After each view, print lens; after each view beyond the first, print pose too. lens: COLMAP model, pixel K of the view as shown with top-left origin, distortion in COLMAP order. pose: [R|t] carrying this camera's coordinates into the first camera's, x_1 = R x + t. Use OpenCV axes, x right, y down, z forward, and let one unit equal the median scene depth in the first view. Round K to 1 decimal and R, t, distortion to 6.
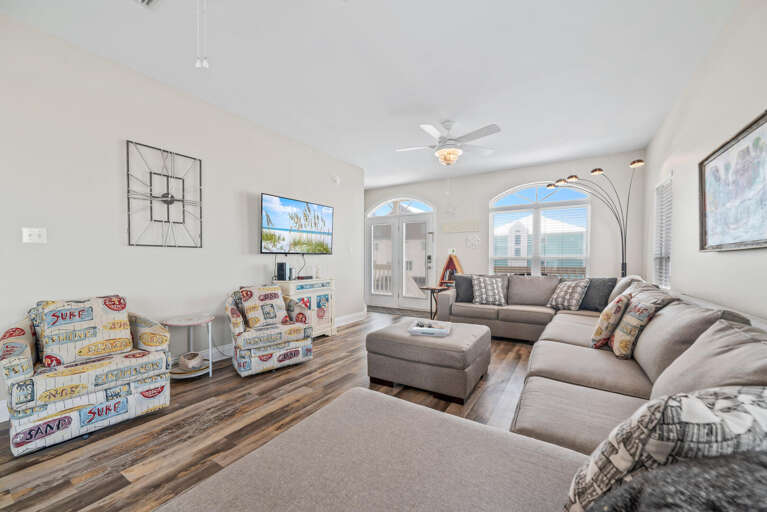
lens RADIAL K [[300.7, 0, 387.0], [0, 300.7, 265.6], [0, 0, 1]] dist [-0.001124, -0.000052]
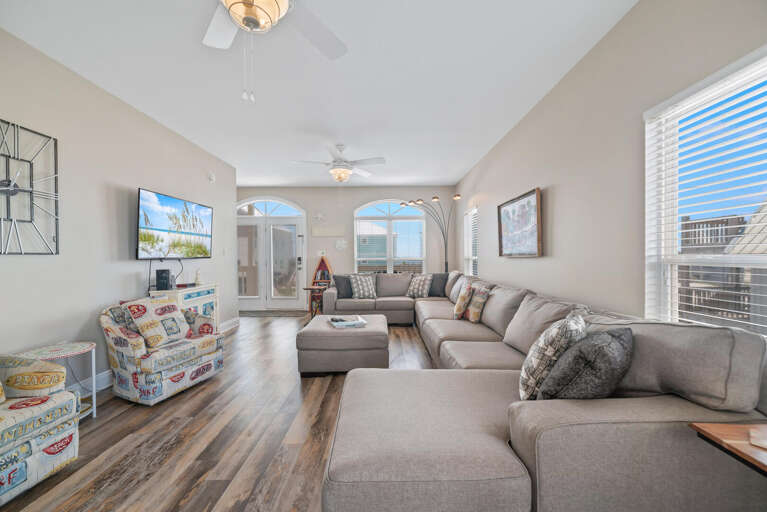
lens RADIAL K [[294.1, 0, 383.6], [0, 294.1, 258.7], [0, 0, 1]] dist [0.000473, 0.000208]
pose [[0.848112, -0.012289, 0.529675, -0.314627], [0.020458, 0.999745, -0.009562, -0.024629], [-0.529423, 0.018945, 0.848147, -0.066480]]
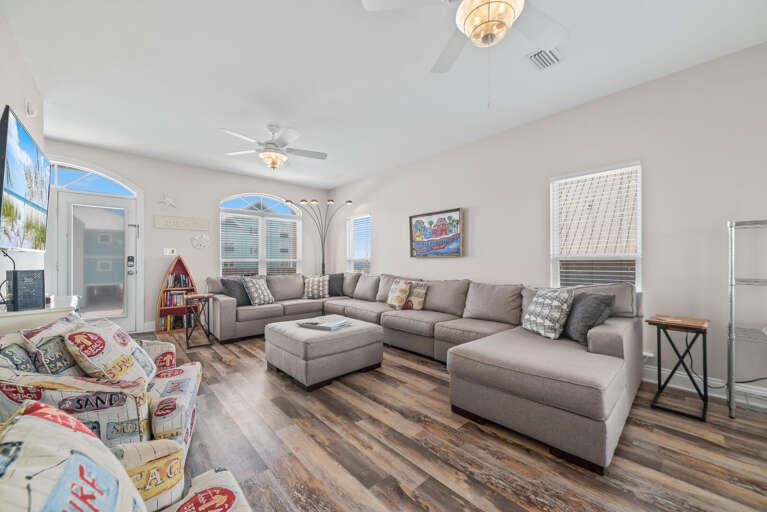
lens RADIAL K [[296.2, 0, 383.7], [0, 296.2, 260.1], [0, 0, 1]] dist [-0.000954, 0.000023]
pose [[0.269854, 0.000128, 0.962901, -0.771001], [0.022158, 0.999734, -0.006343, -0.013078], [-0.962646, 0.023048, 0.269780, 0.445350]]
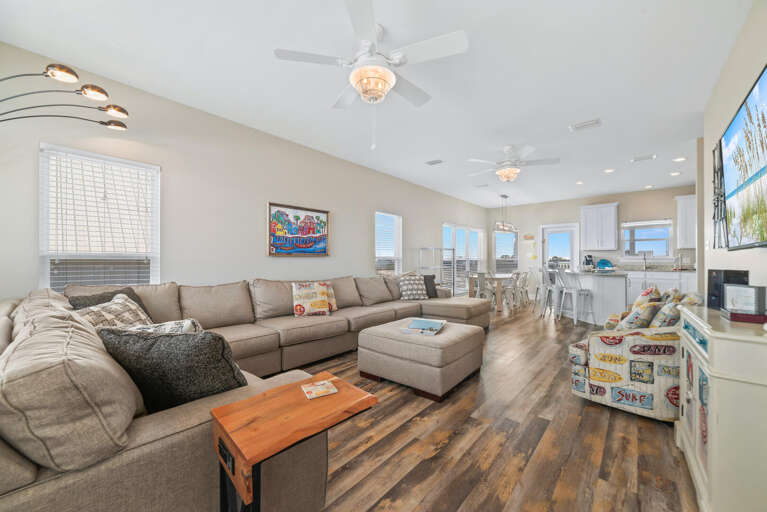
lens RADIAL K [[294.1, 0, 383.6], [0, 294.1, 258.7], [0, 0, 1]] dist [0.000473, 0.000208]
pose [[-0.988593, -0.012395, 0.150100, 0.113207], [-0.009361, 0.999738, 0.020904, -0.049452], [-0.150319, 0.019260, -0.988450, 1.848146]]
